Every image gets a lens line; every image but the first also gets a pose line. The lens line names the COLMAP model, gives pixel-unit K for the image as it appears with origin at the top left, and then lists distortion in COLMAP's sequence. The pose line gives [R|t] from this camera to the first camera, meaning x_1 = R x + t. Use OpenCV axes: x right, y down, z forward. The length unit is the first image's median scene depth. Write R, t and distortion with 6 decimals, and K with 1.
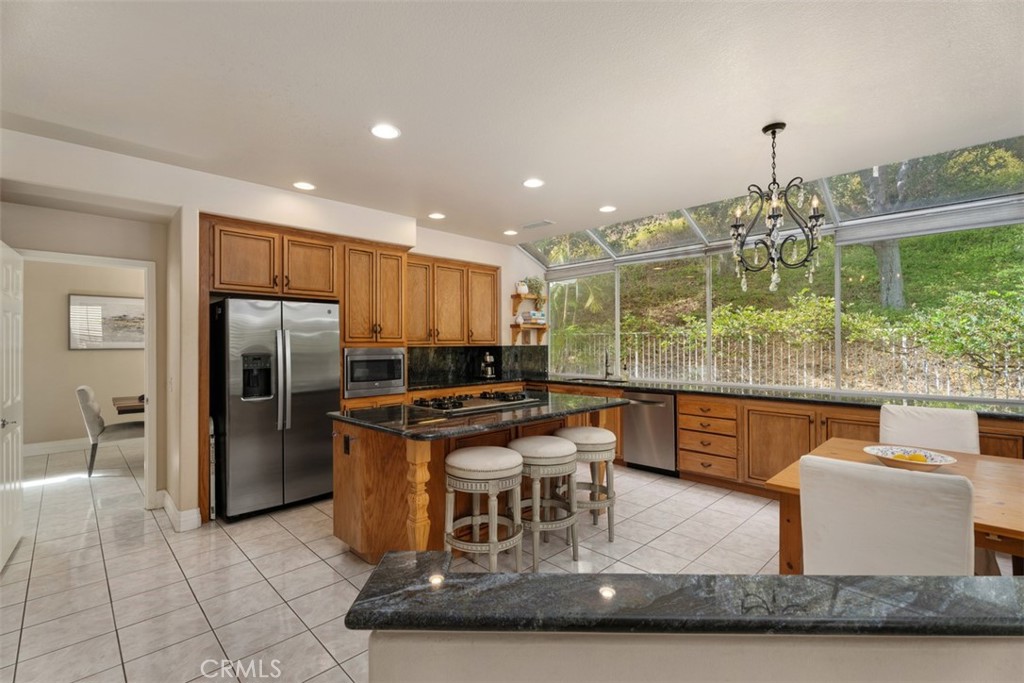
lens RADIAL K [[451.5, 0, 502.9], [0, 451.5, 339.0], [0, 0, 1]] dist [0.002921, 0.000863]
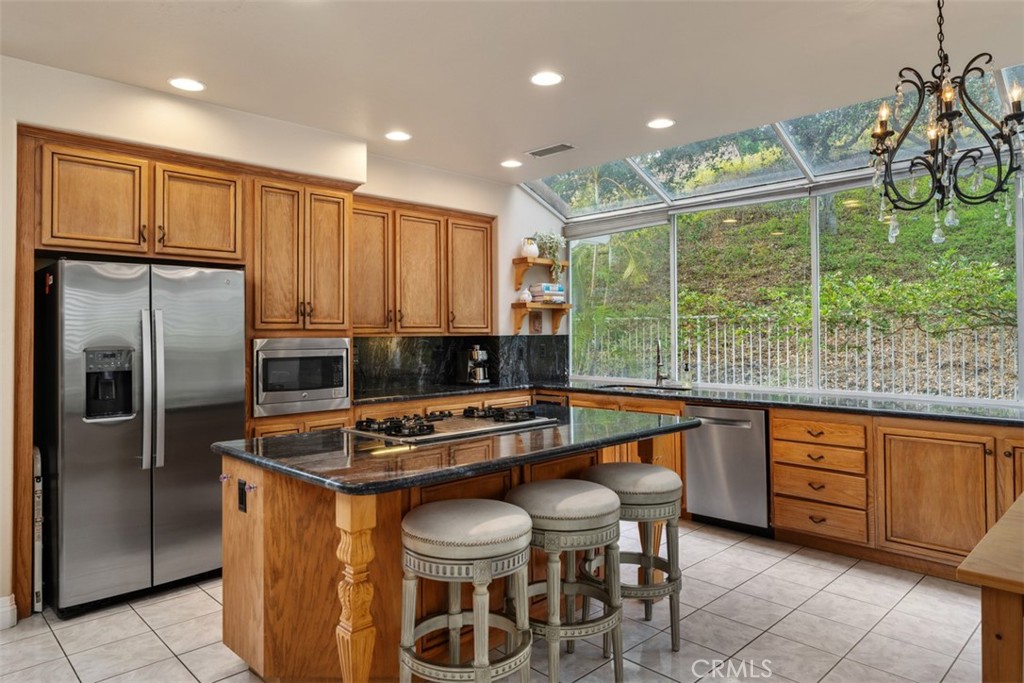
lens RADIAL K [[635.4, 0, 499.9], [0, 635.4, 320.0], [0, 0, 1]] dist [-0.003202, 0.004057]
pose [[0.999987, -0.003311, -0.003834, 0.003897], [0.003263, 0.999916, -0.012553, 0.005399], [0.003875, 0.012541, 0.999914, 0.093629]]
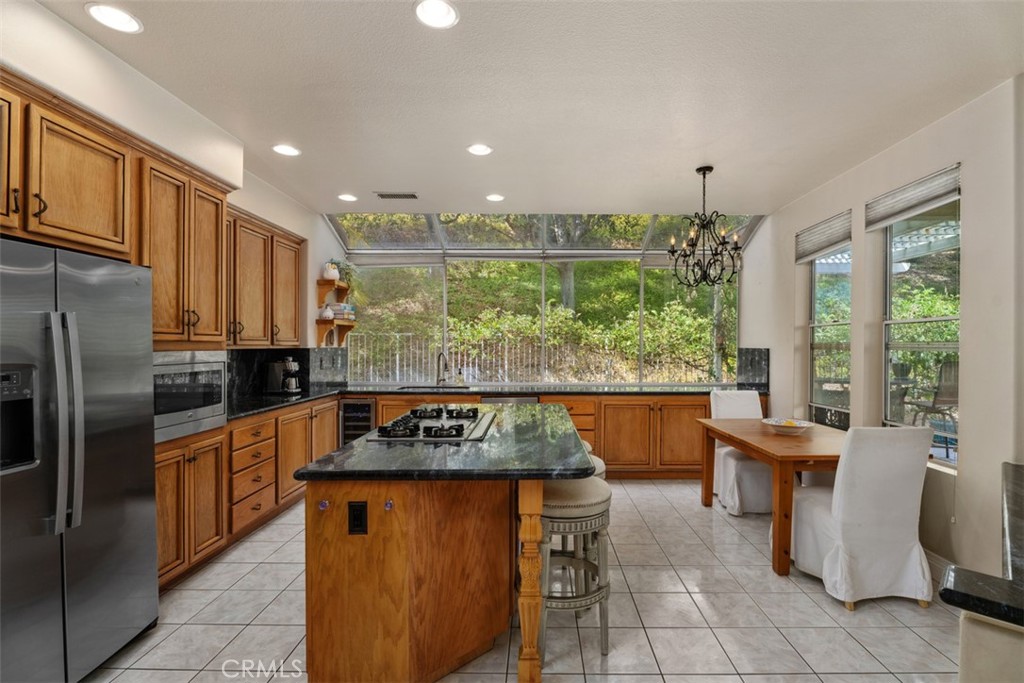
lens RADIAL K [[480.7, 0, 534.9], [0, 480.7, 346.0], [0, 0, 1]] dist [-0.015475, 0.001570]
pose [[0.696978, 0.003251, 0.717085, -0.417979], [-0.010281, 0.999932, 0.005460, 0.004648], [-0.717019, -0.011179, 0.696964, 0.273084]]
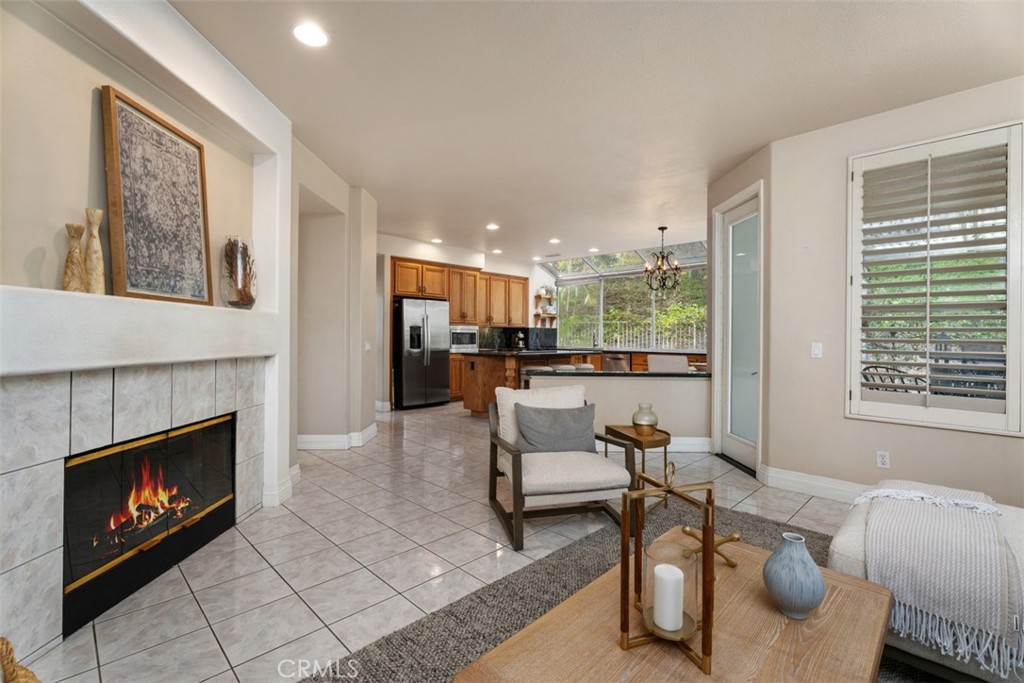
lens RADIAL K [[451.5, 0, 513.0], [0, 451.5, 337.6], [0, 0, 1]] dist [0.002921, 0.000863]
pose [[0.999675, 0.009145, 0.023793, -0.132460], [-0.009439, 0.999880, 0.012250, 0.042879], [-0.023678, -0.012471, 0.999642, -0.816664]]
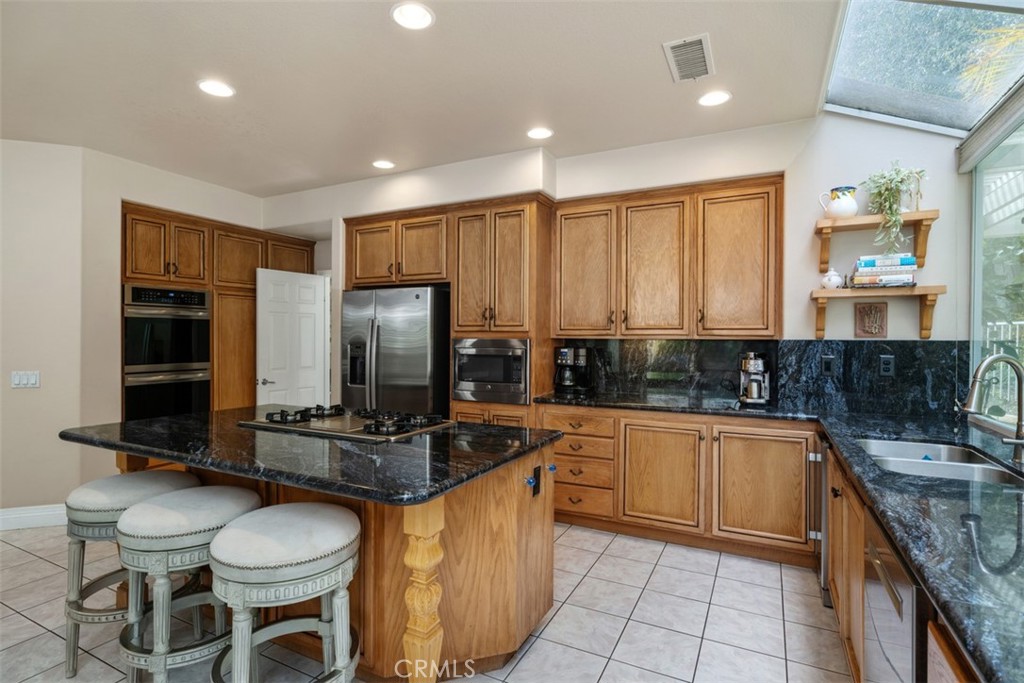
lens RADIAL K [[514.2, 0, 515.7], [0, 514.2, 337.8], [0, 0, 1]] dist [-0.005079, 0.001960]
pose [[0.330153, 0.006118, -0.943907, 0.566973], [0.001615, 0.999974, 0.007046, 0.011877], [0.943926, -0.003851, 0.330135, 0.775147]]
